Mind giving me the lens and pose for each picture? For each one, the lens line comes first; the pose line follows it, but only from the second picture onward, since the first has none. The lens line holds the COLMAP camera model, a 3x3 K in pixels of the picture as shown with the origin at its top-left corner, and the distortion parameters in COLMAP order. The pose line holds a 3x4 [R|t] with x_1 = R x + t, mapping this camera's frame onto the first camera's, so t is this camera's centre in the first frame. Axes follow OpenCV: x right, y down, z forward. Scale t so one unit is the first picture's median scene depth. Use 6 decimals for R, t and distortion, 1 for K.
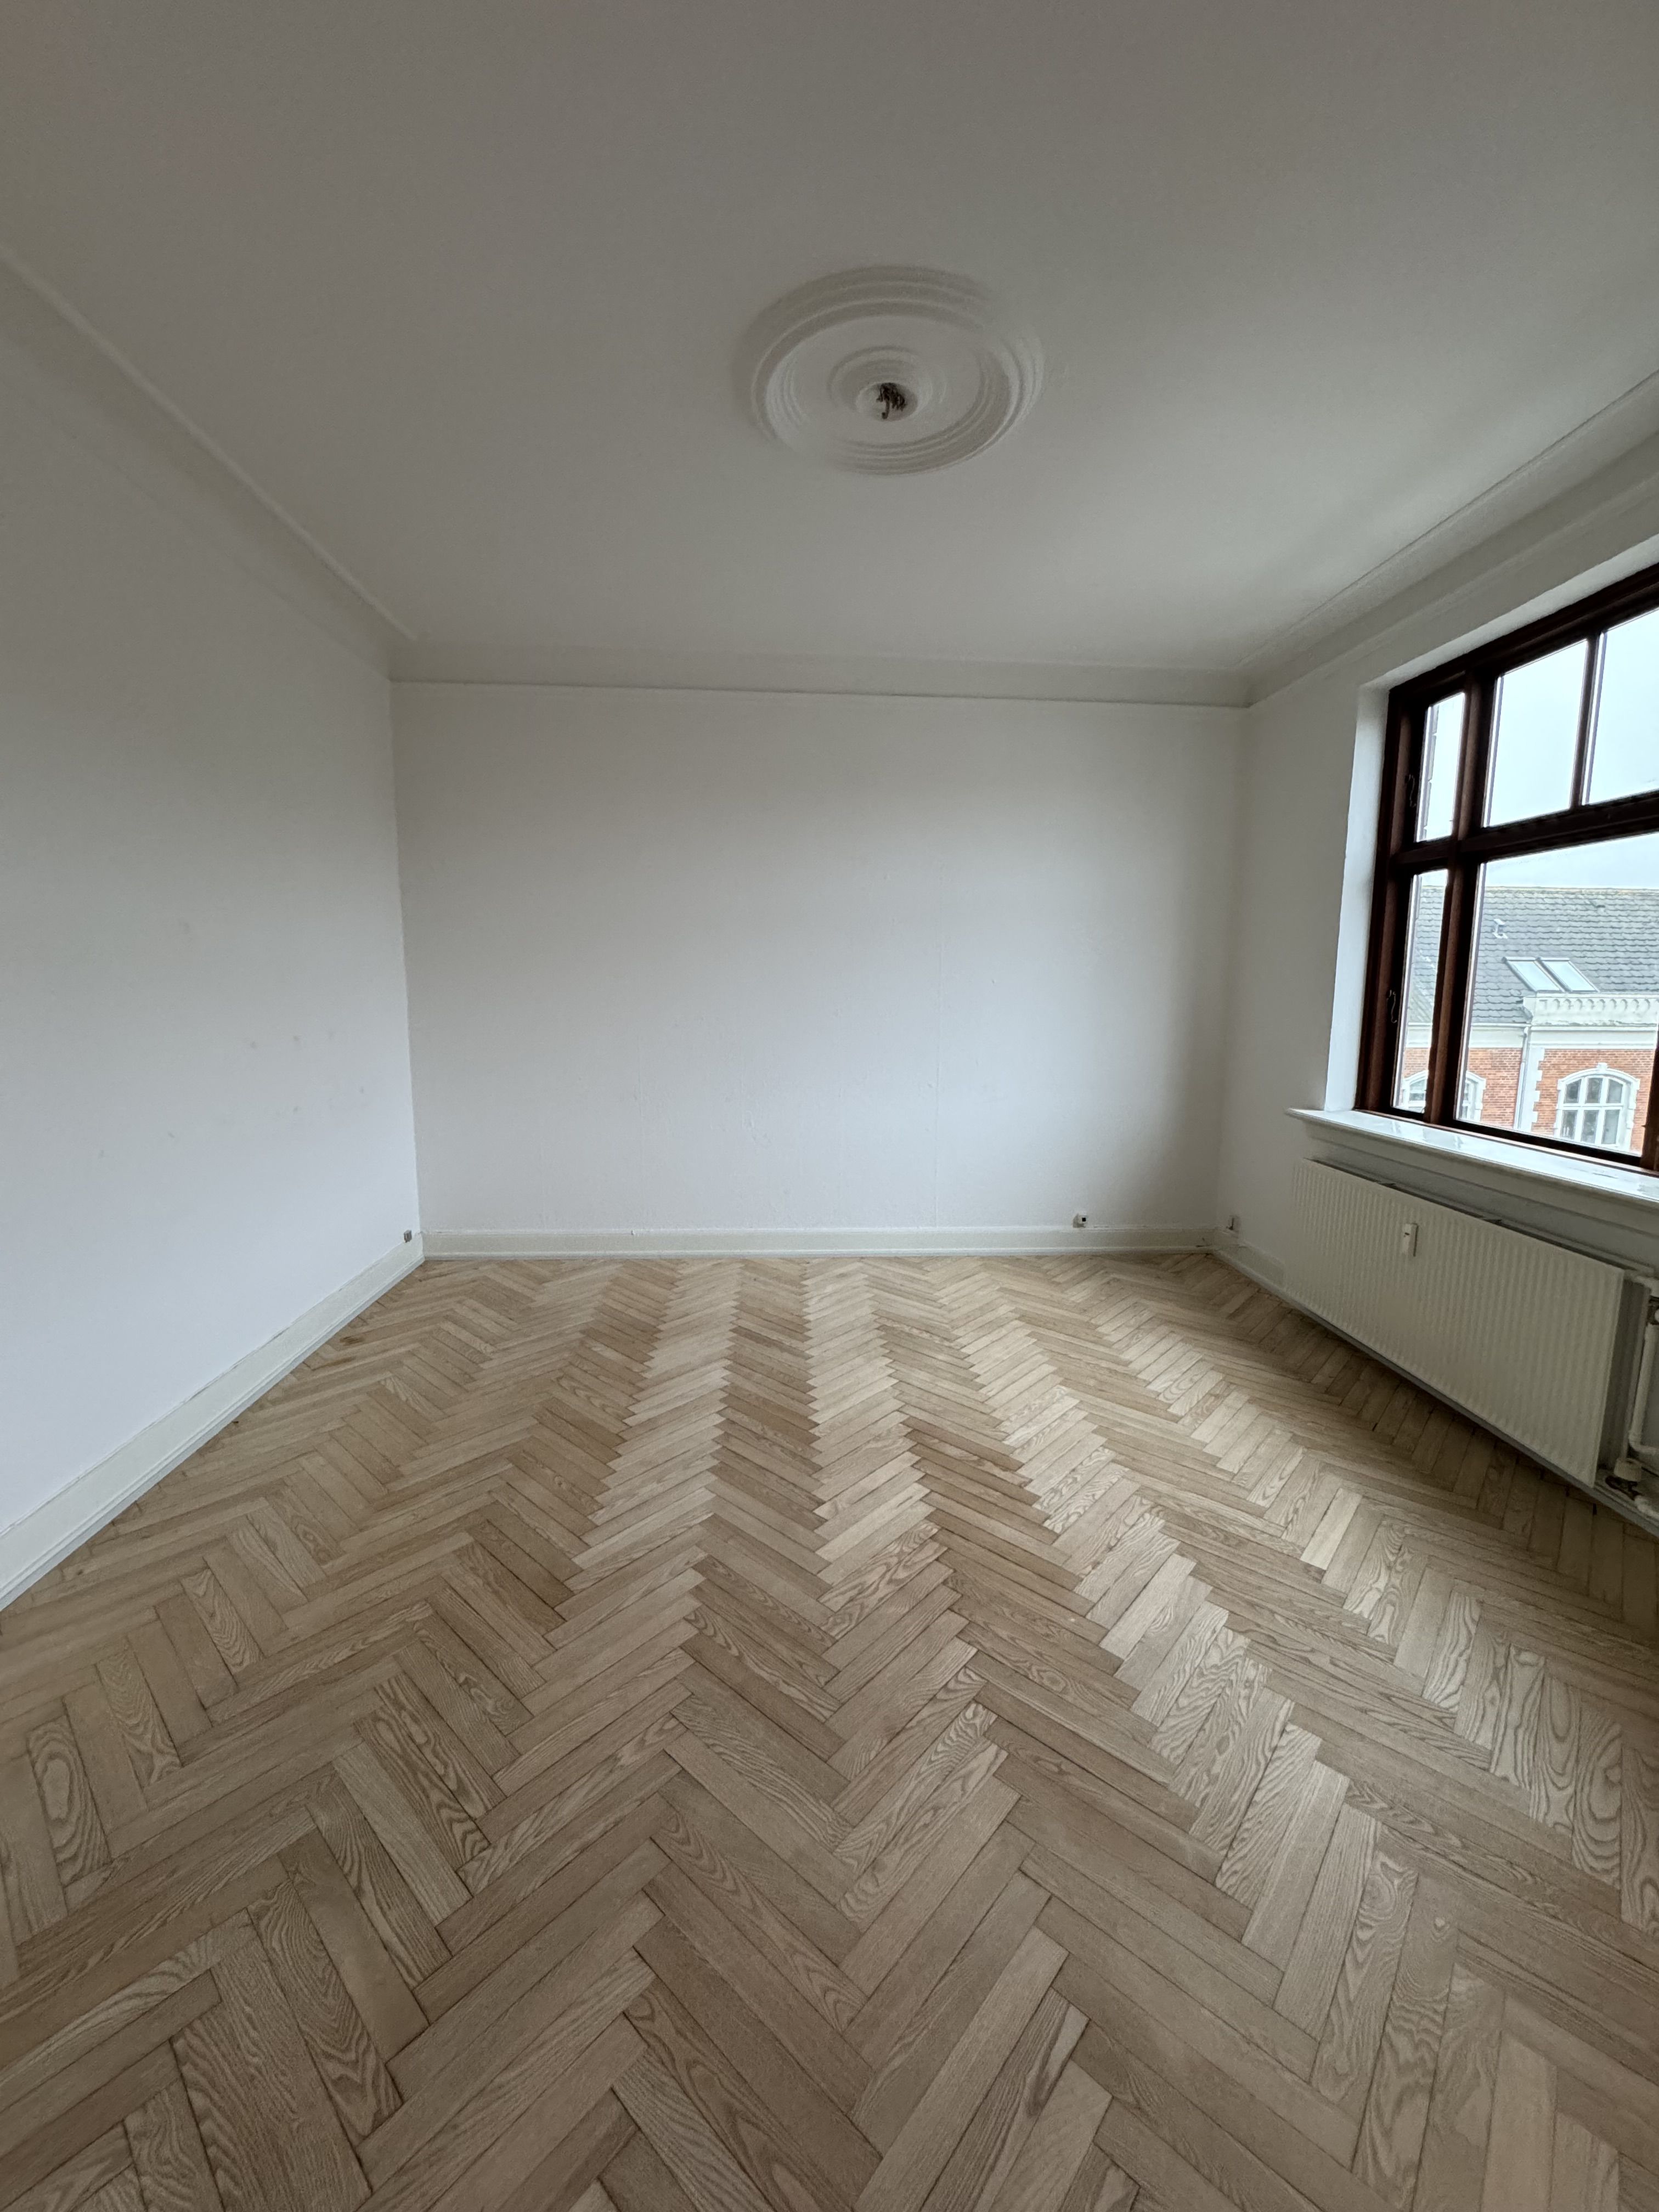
lens RADIAL K [[880.5, 0, 833.1], [0, 880.5, 1107.9], [0, 0, 1]] dist [-0.004455, 0.000250]
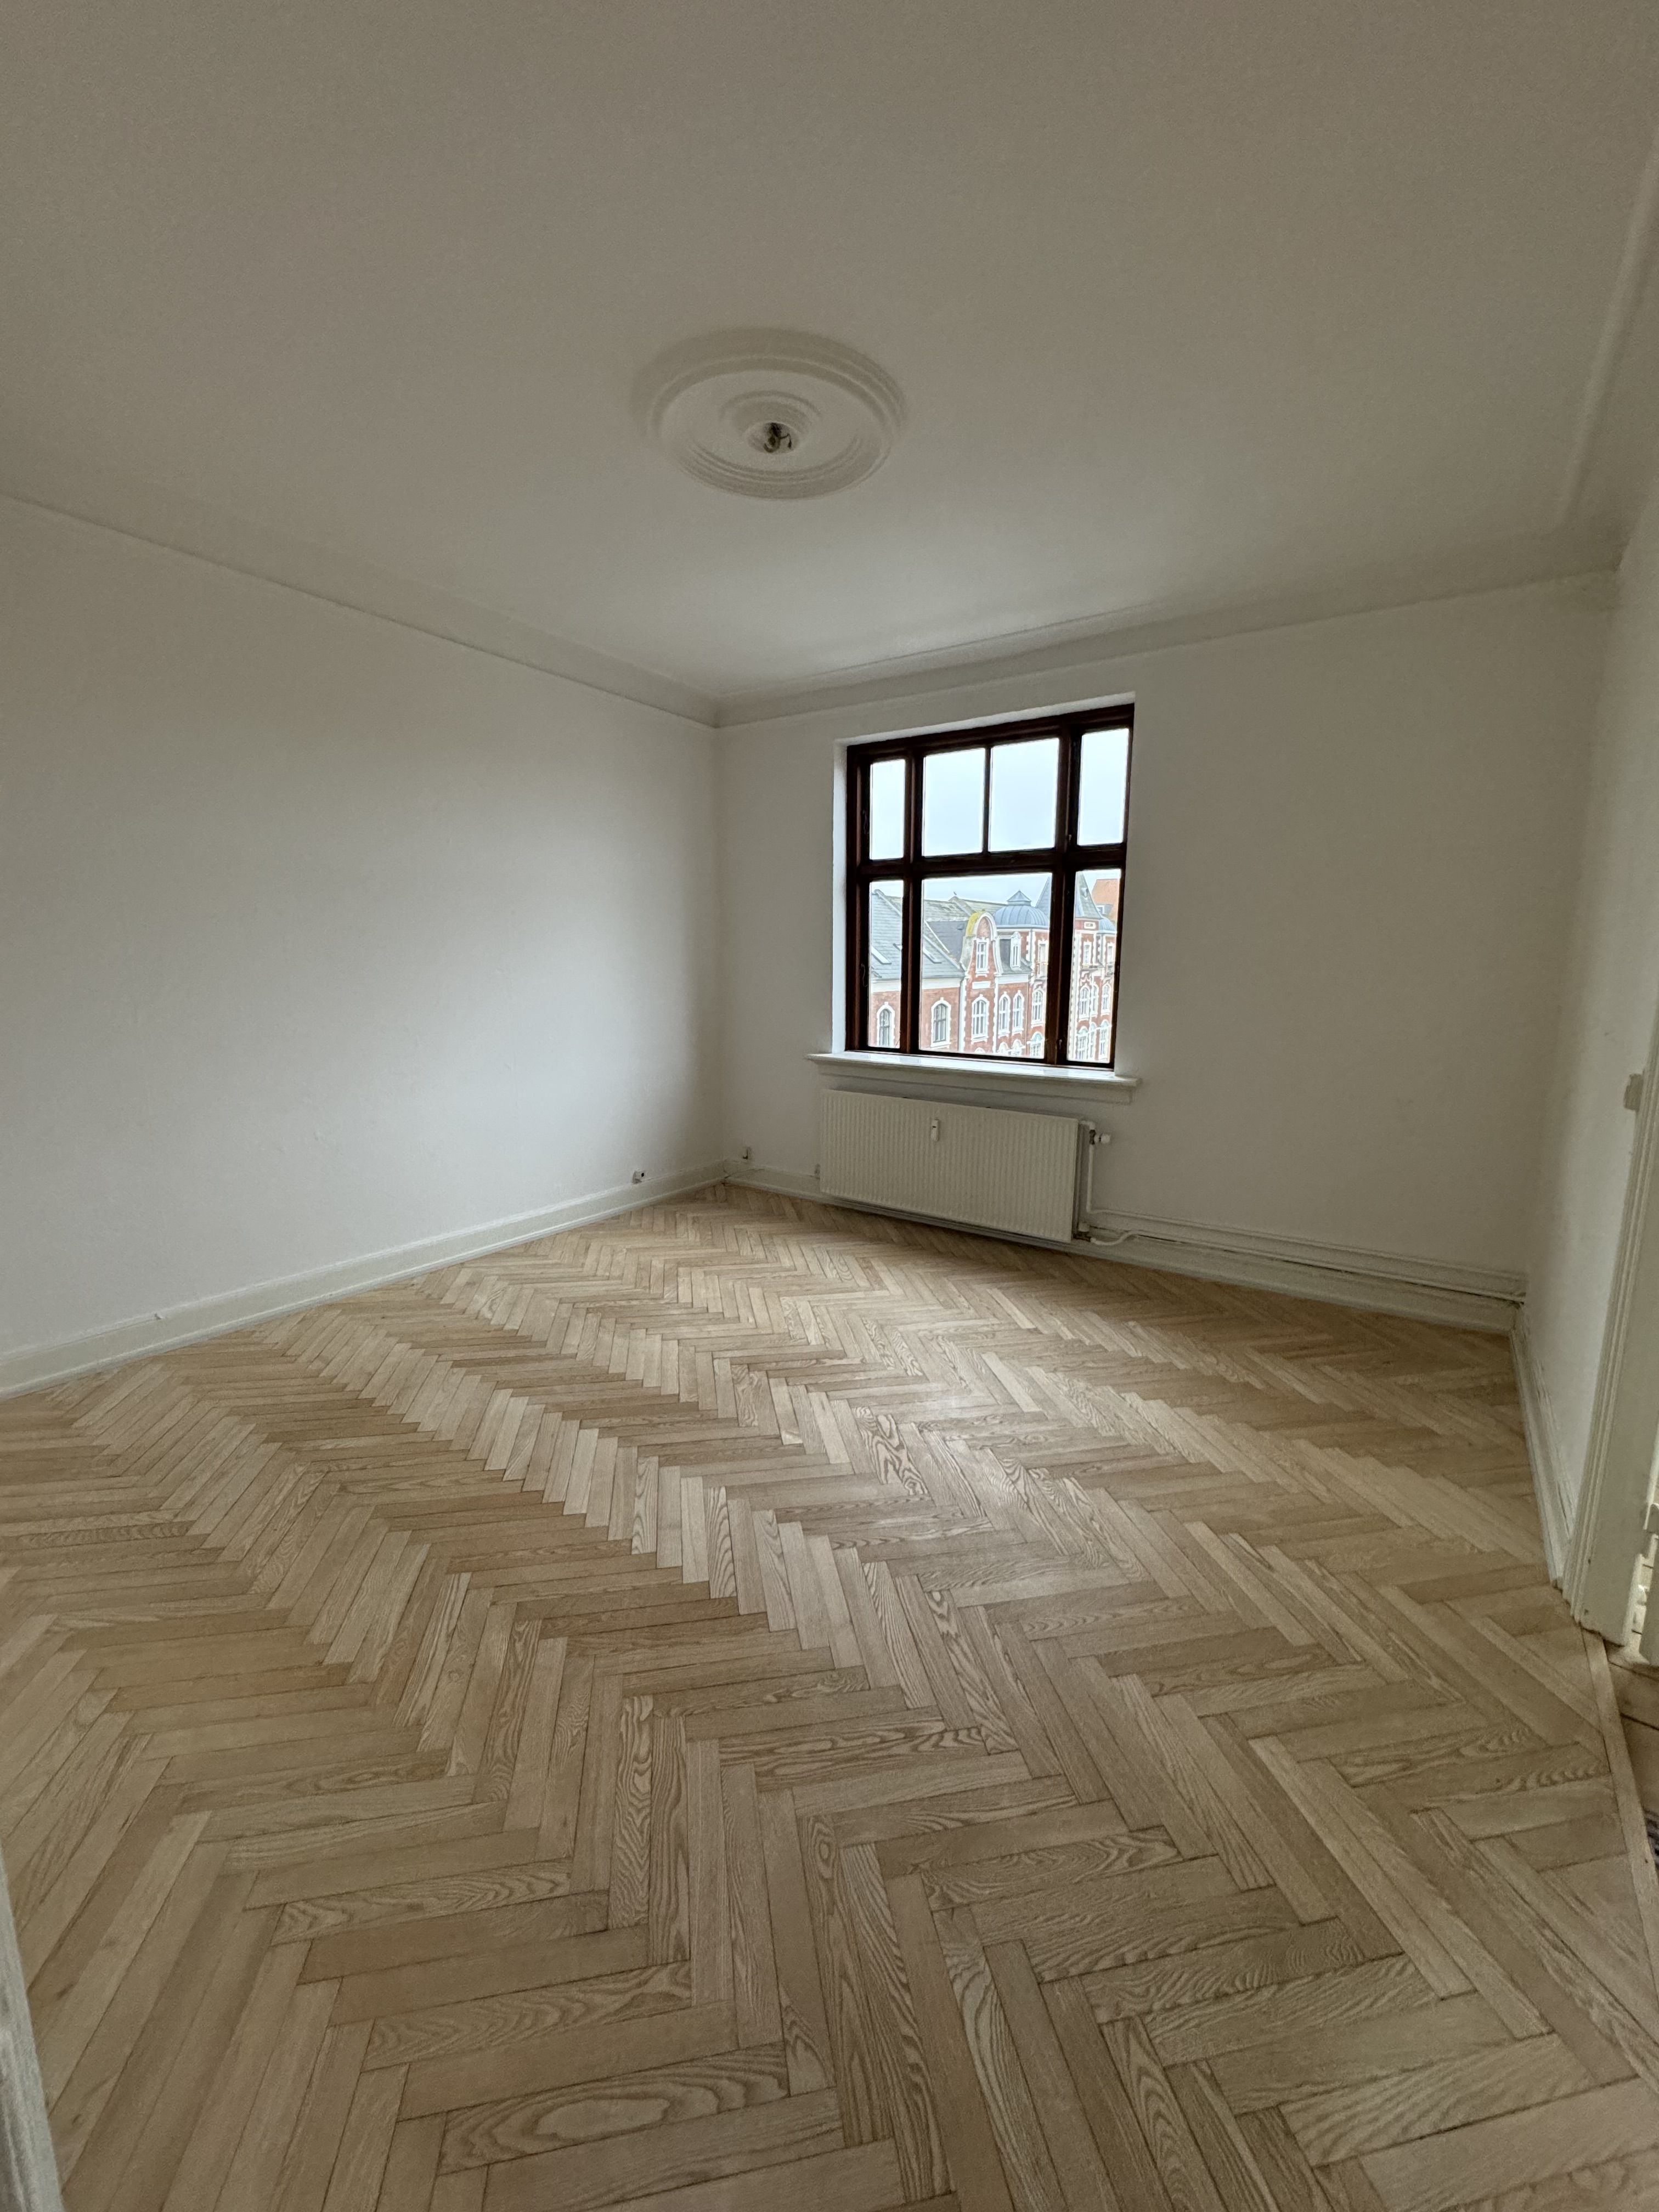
lens RADIAL K [[880.5, 0, 834.5], [0, 880.5, 1107.0], [0, 0, 1]] dist [-0.004455, 0.000250]
pose [[0.612713, -0.135826, 0.778546, -0.620466], [0.108363, 0.990255, 0.087479, -0.040265], [-0.782841, 0.030766, 0.621461, 0.196167]]
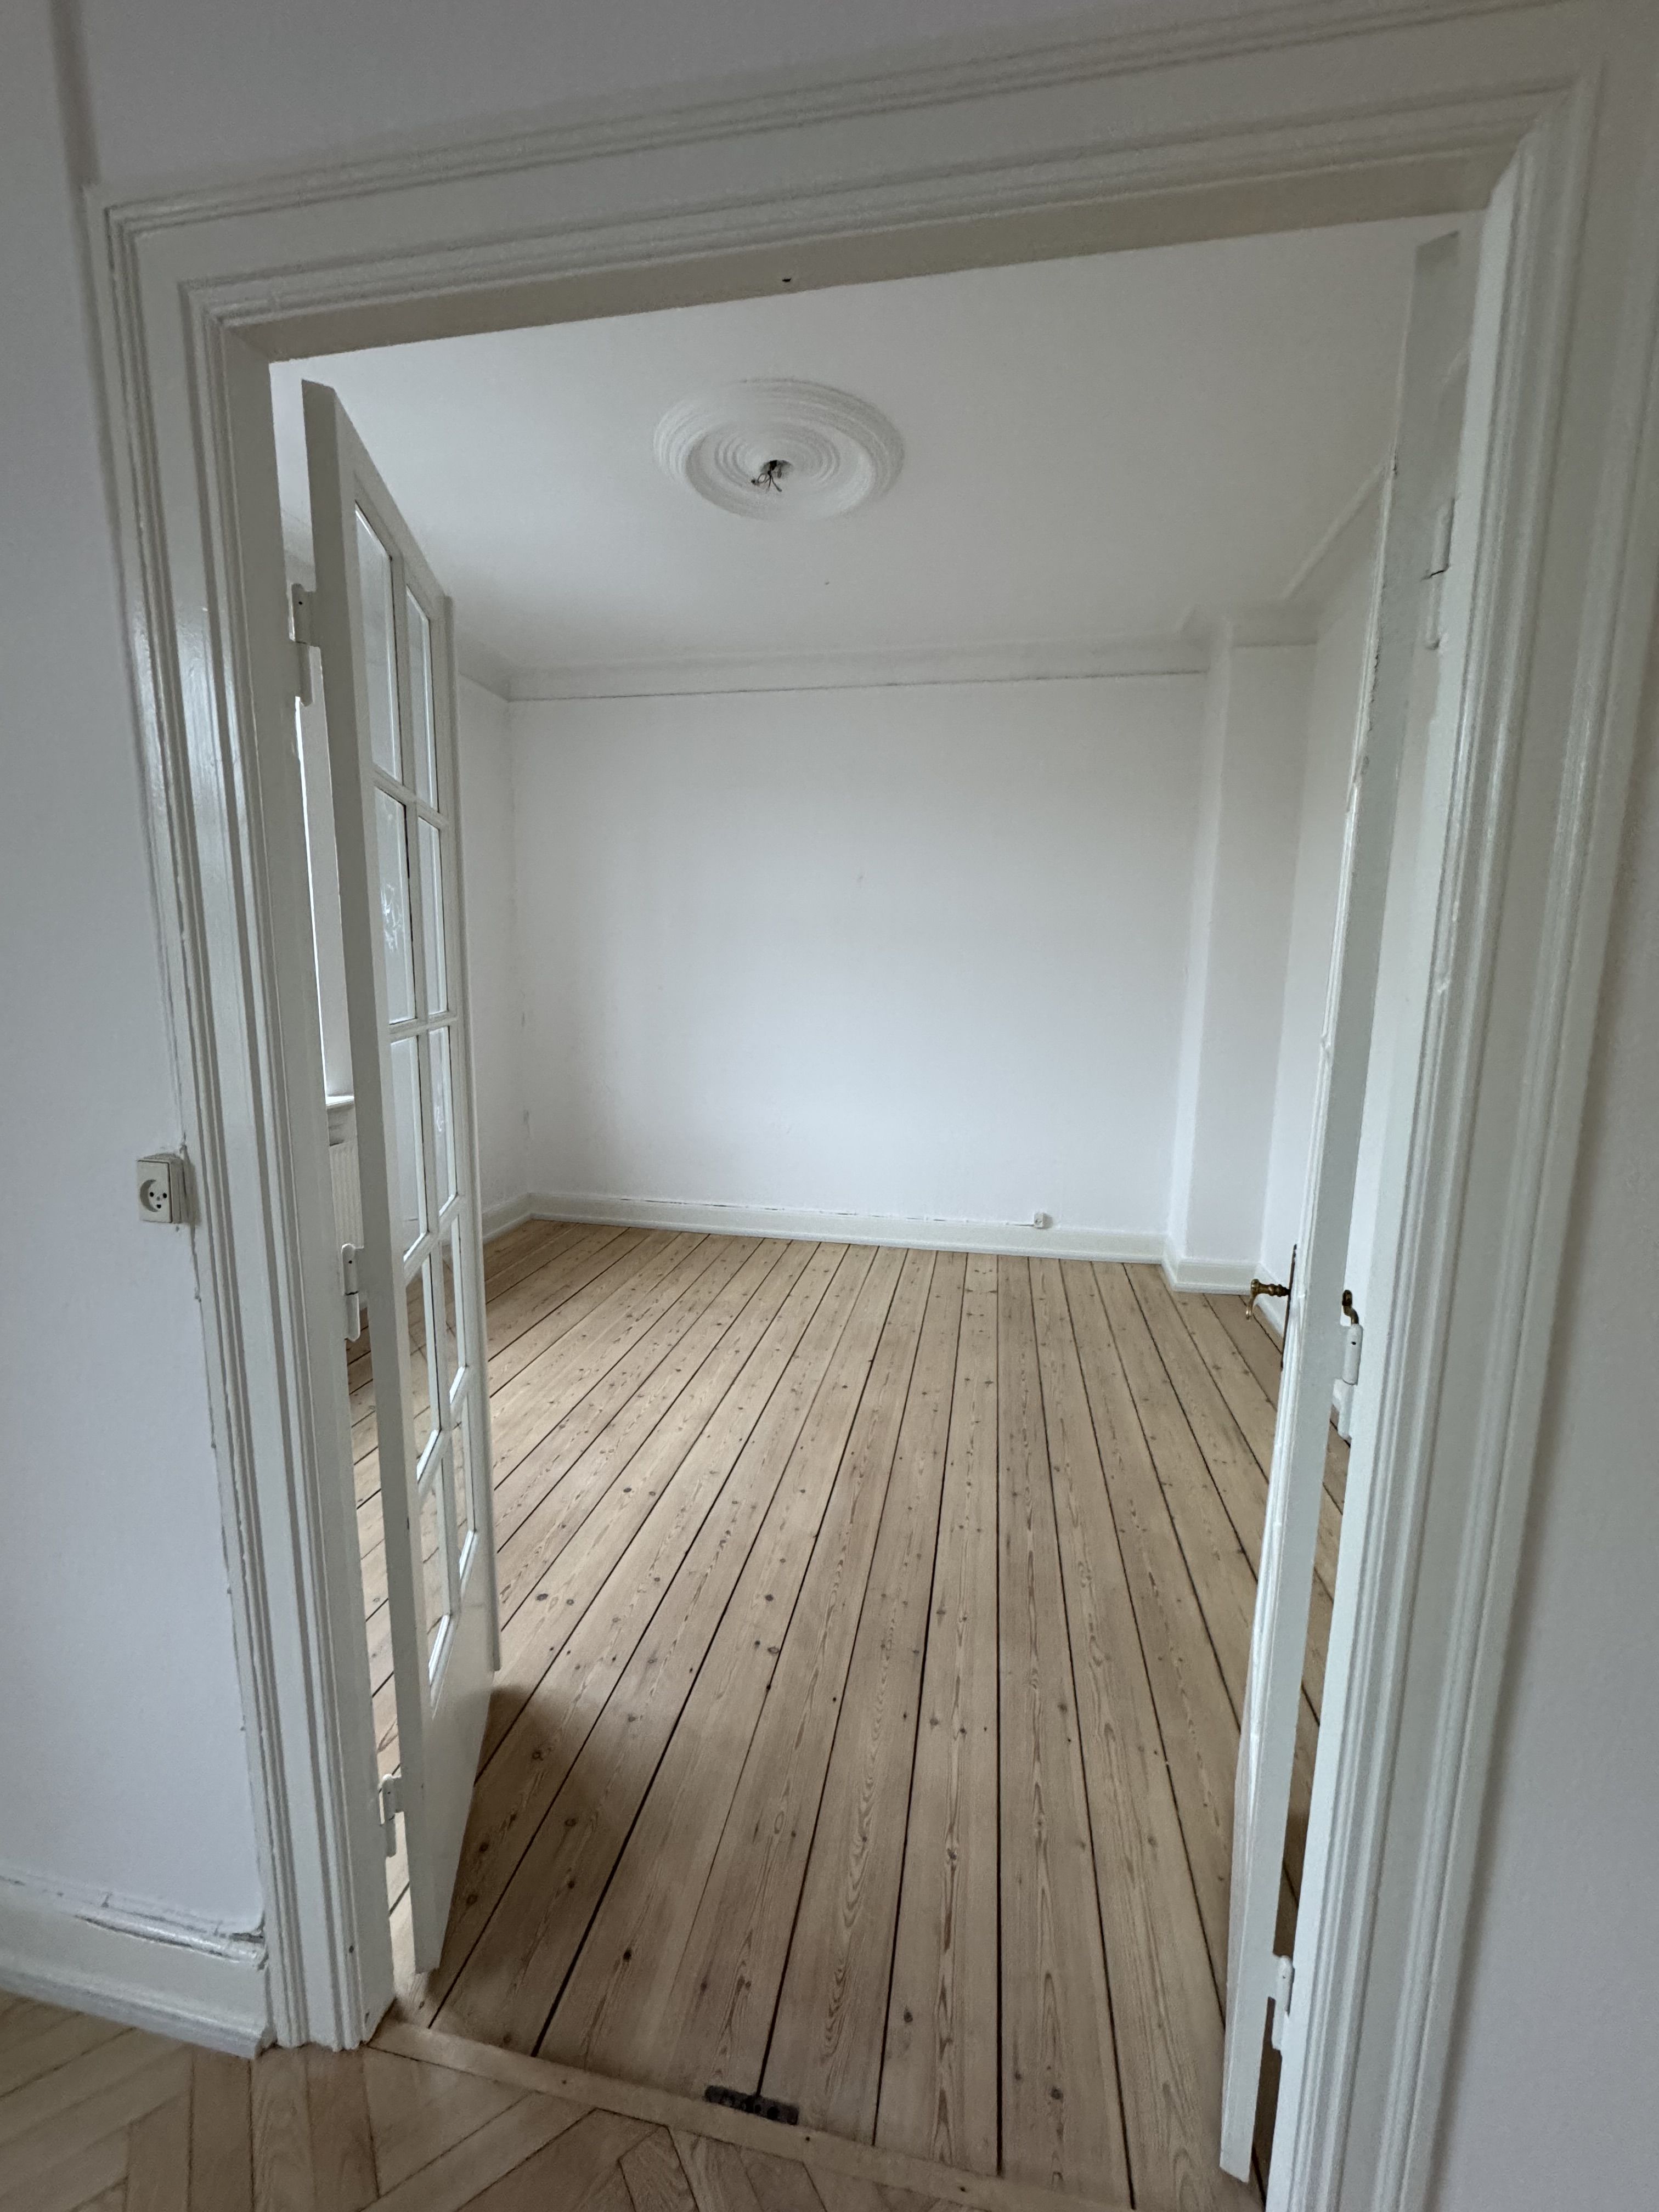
lens RADIAL K [[880.5, 0, 834.0], [0, 880.5, 1104.6], [0, 0, 1]] dist [-0.004455, 0.000250]
pose [[-0.971043, -0.059271, 0.231434, -0.109170], [0.008324, 0.959753, 0.280720, -0.053122], [-0.238759, 0.274518, -0.931469, 0.372039]]
